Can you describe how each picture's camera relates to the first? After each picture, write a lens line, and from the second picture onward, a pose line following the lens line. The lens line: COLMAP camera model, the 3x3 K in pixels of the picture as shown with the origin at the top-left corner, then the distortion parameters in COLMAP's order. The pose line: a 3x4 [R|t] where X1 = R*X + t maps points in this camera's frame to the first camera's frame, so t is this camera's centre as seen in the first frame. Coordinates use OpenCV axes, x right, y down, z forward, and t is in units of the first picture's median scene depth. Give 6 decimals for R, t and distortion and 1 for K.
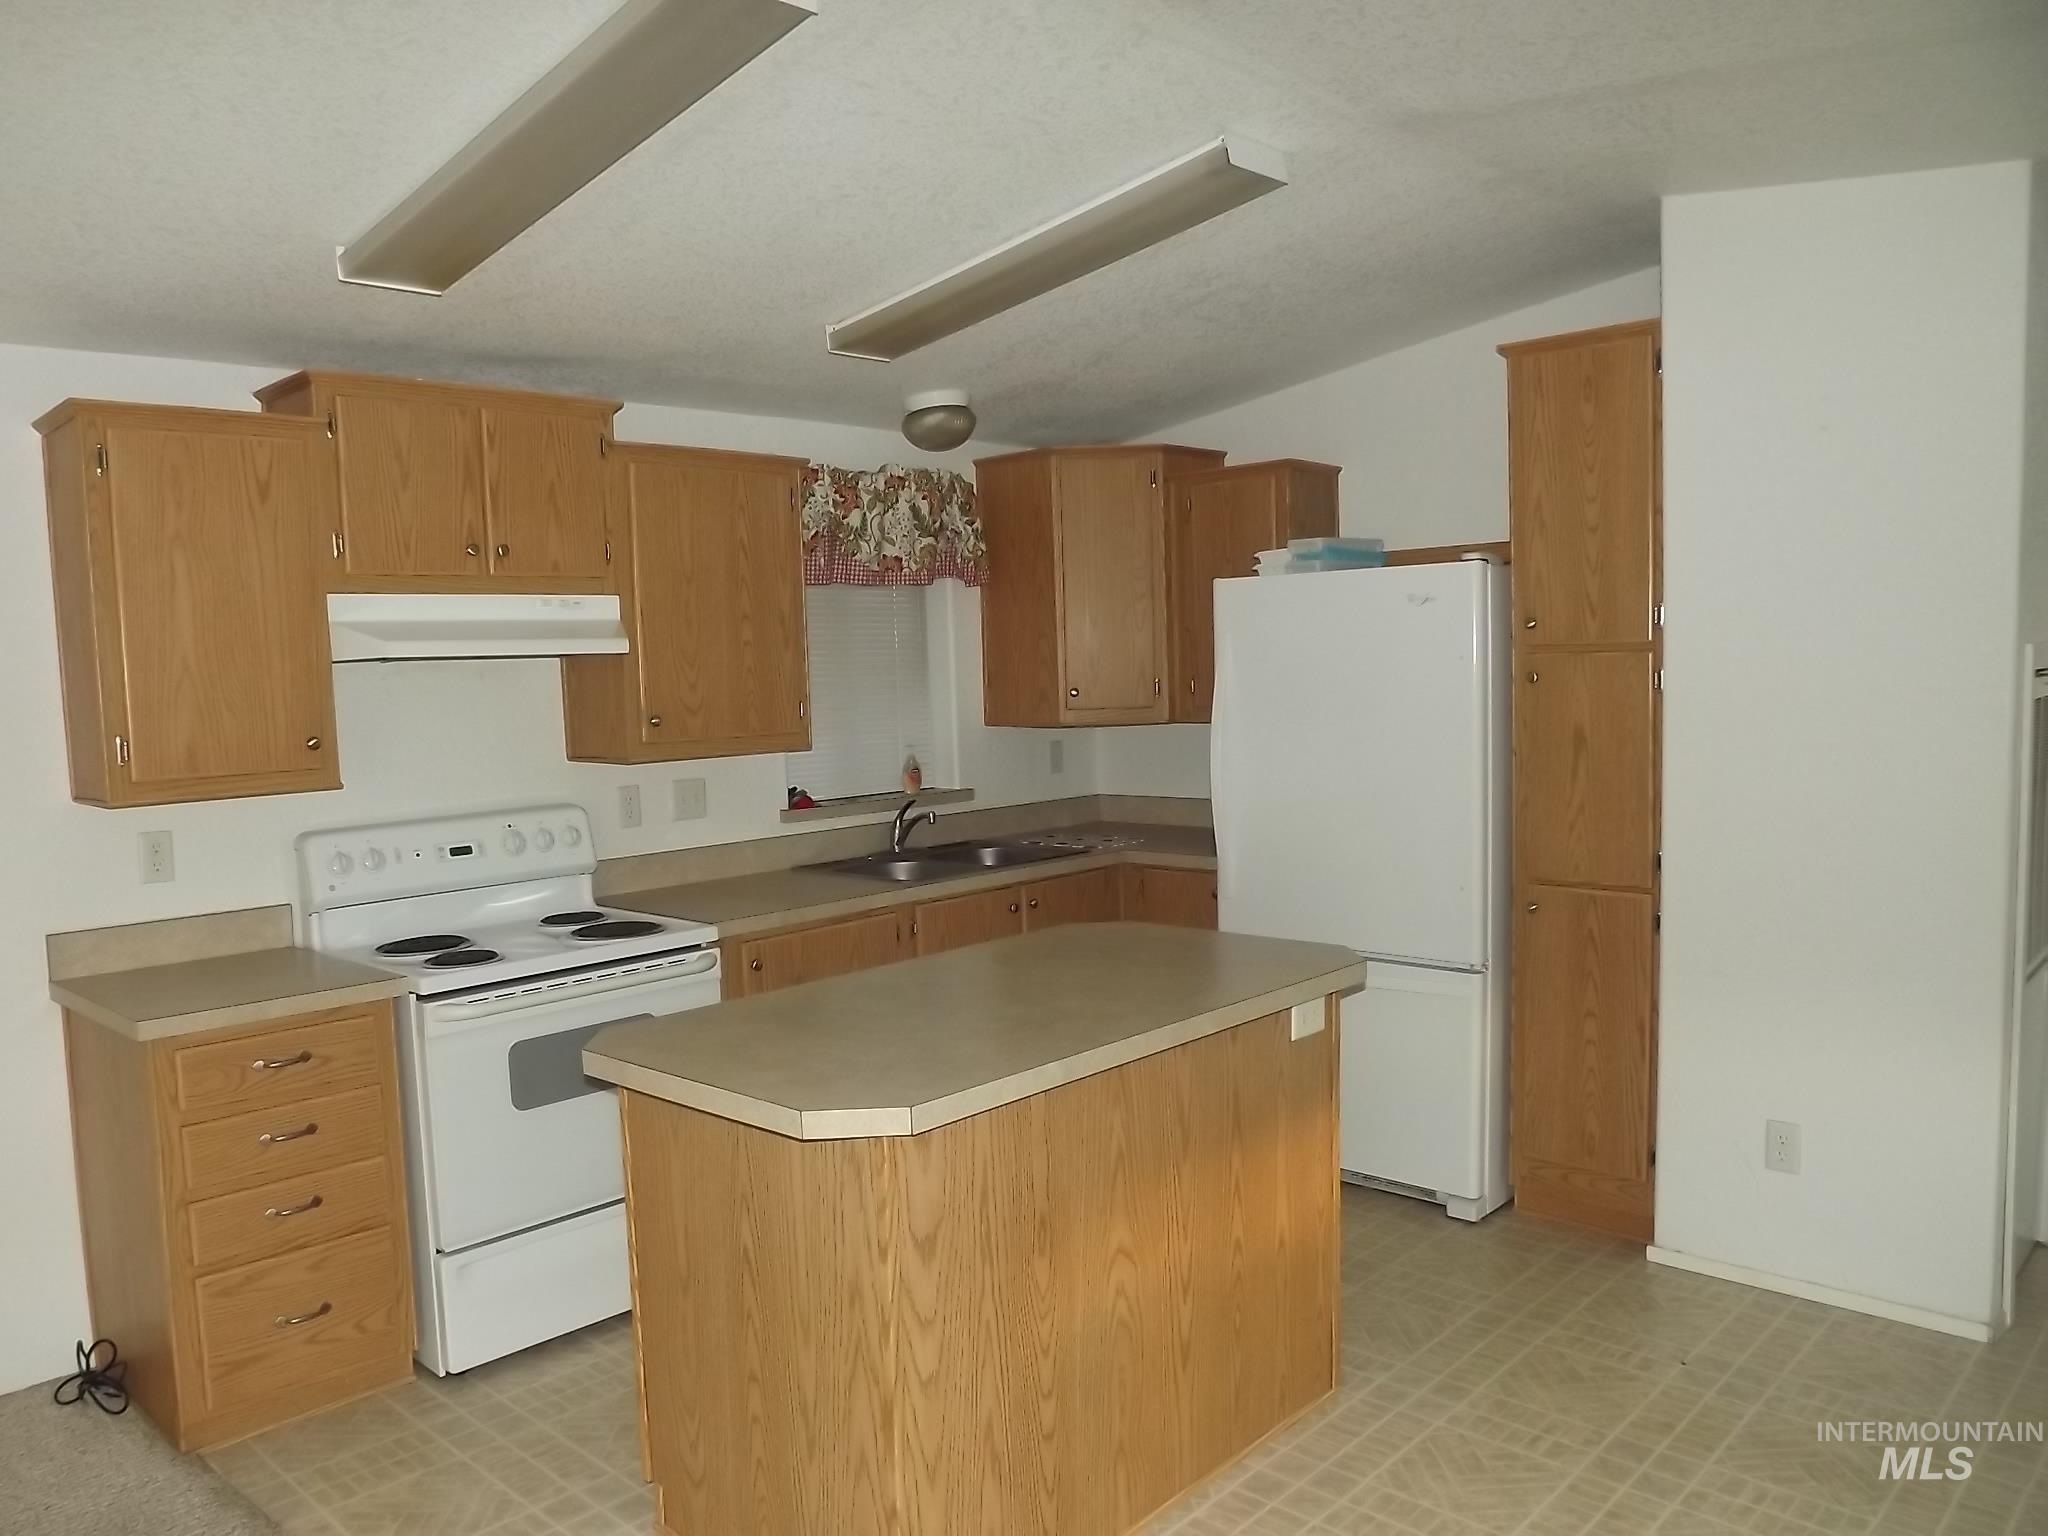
lens RADIAL K [[1504.1, 0, 997.4], [0, 1504.1, 787.0], [0, 0, 1]] dist [-0.054742, -0.001453]
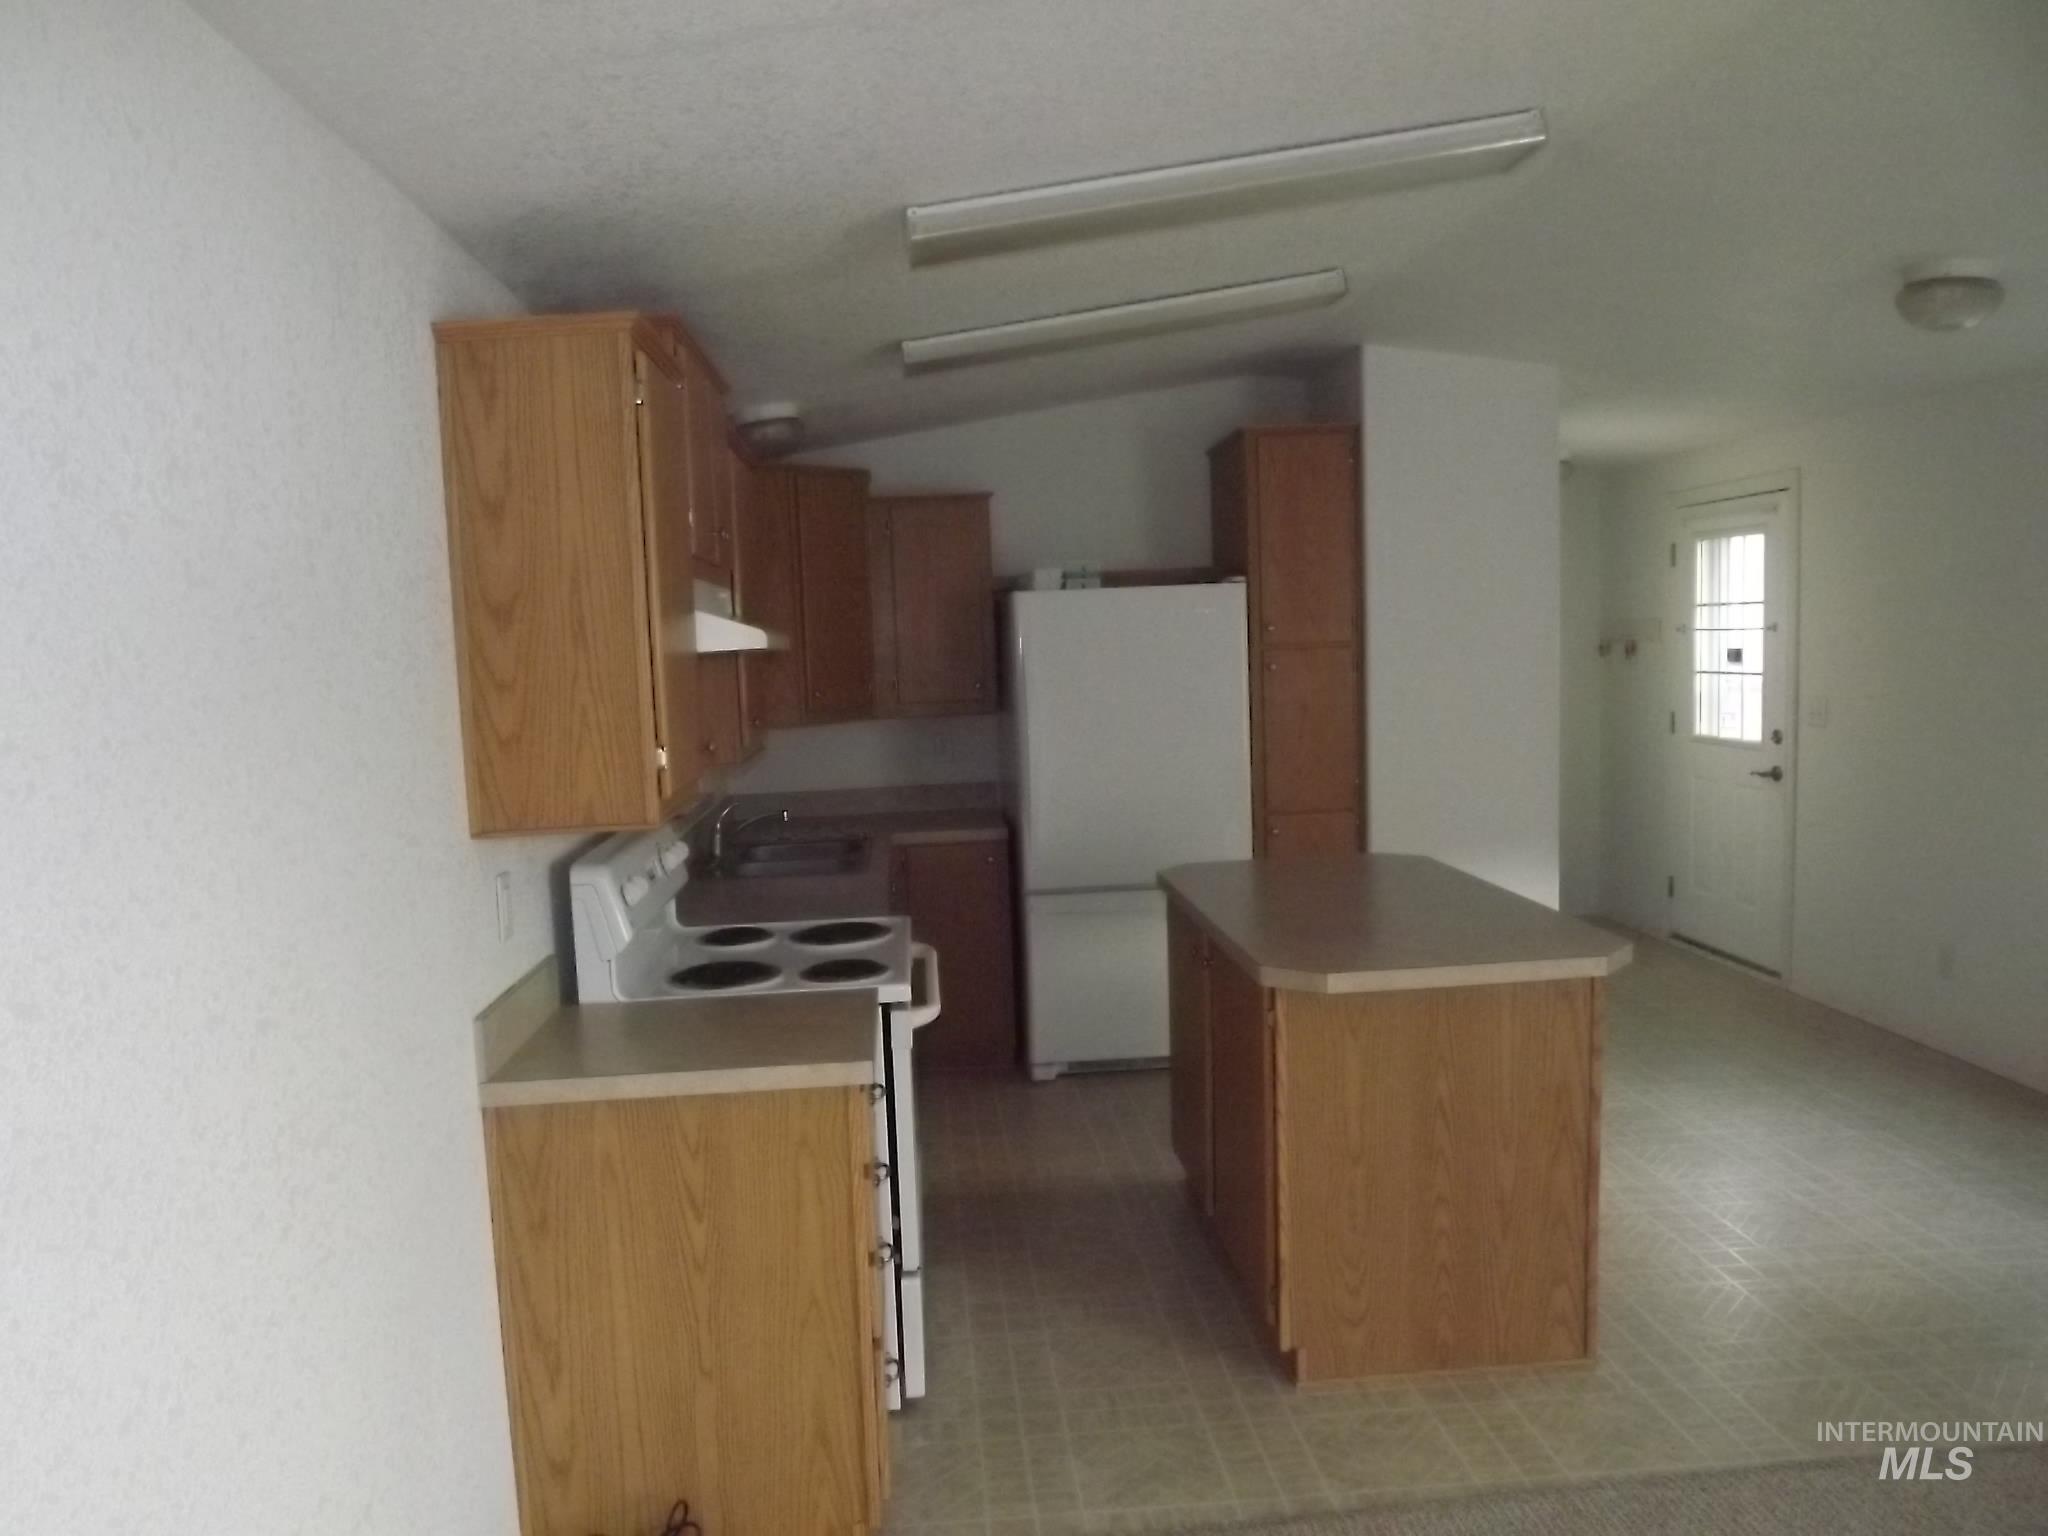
lens RADIAL K [[1480.8, 0, 1016.8], [0, 1480.8, 778.1], [0, 0, 1]] dist [-0.002359, 0.002570]
pose [[0.659469, -0.064105, 0.748994, -0.873001], [0.080701, 0.996637, 0.014245, -0.008669], [-0.747388, 0.051051, 0.662424, 0.269644]]
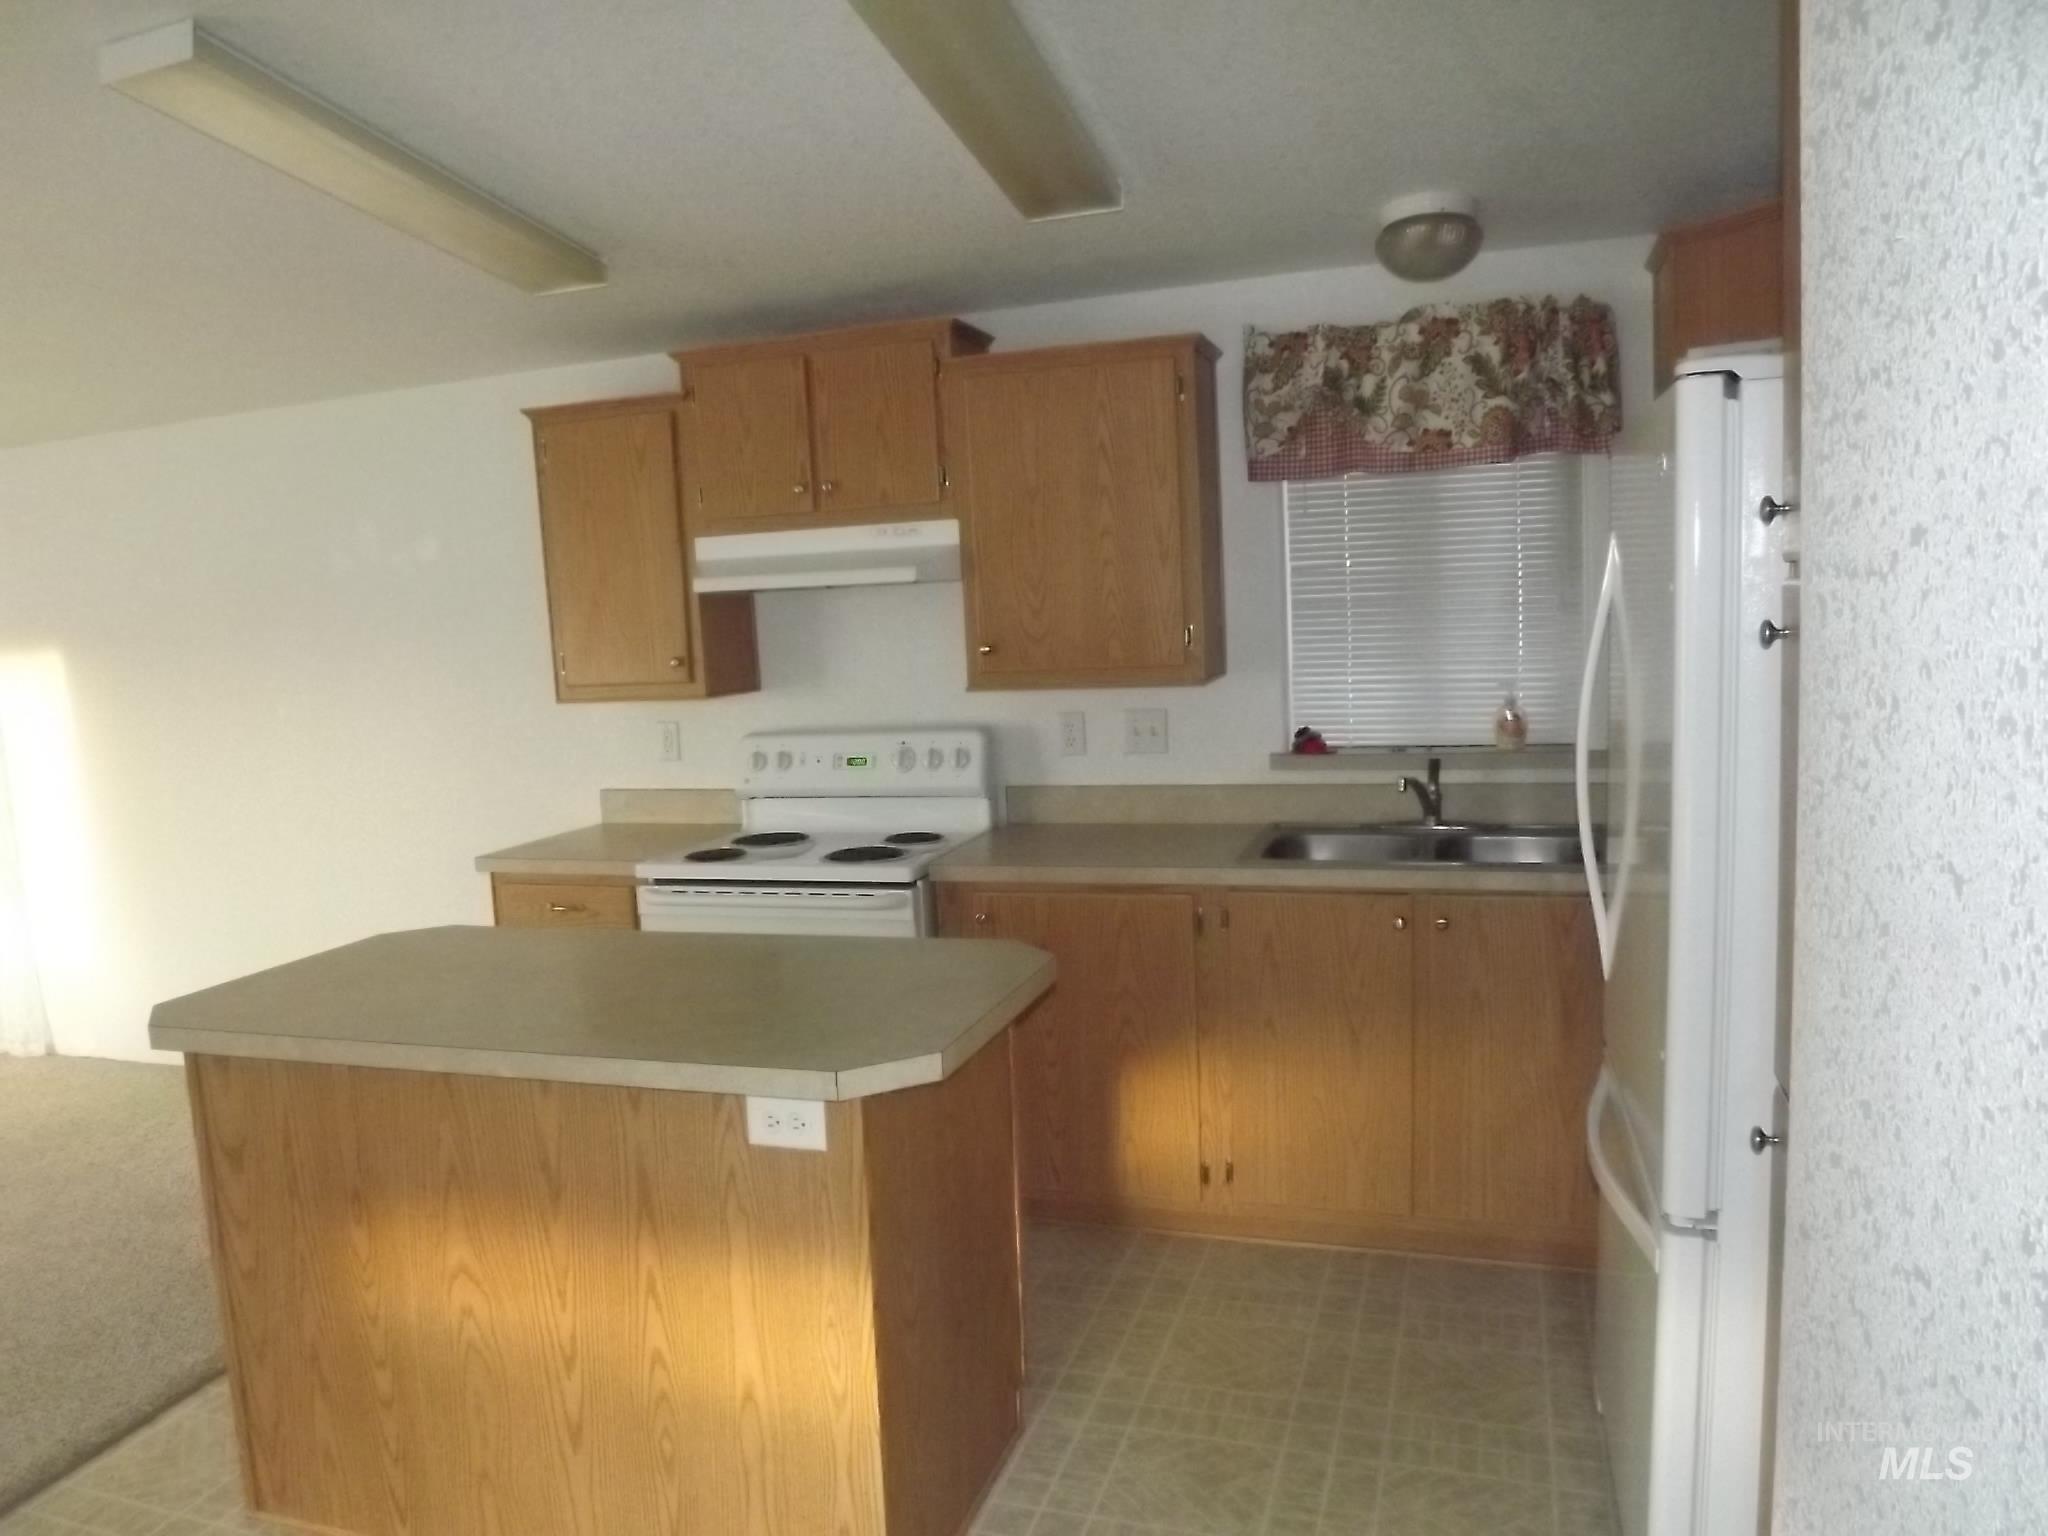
lens RADIAL K [[1534.2, 0, 984.5], [0, 1534.2, 785.9], [0, 0, 1]] dist [-0.060907, 0.028614]
pose [[0.408634, 0.122775, -0.904403, 0.709621], [-0.037697, 0.992336, 0.117680, -0.076676], [0.911920, -0.013994, 0.410130, 0.631285]]
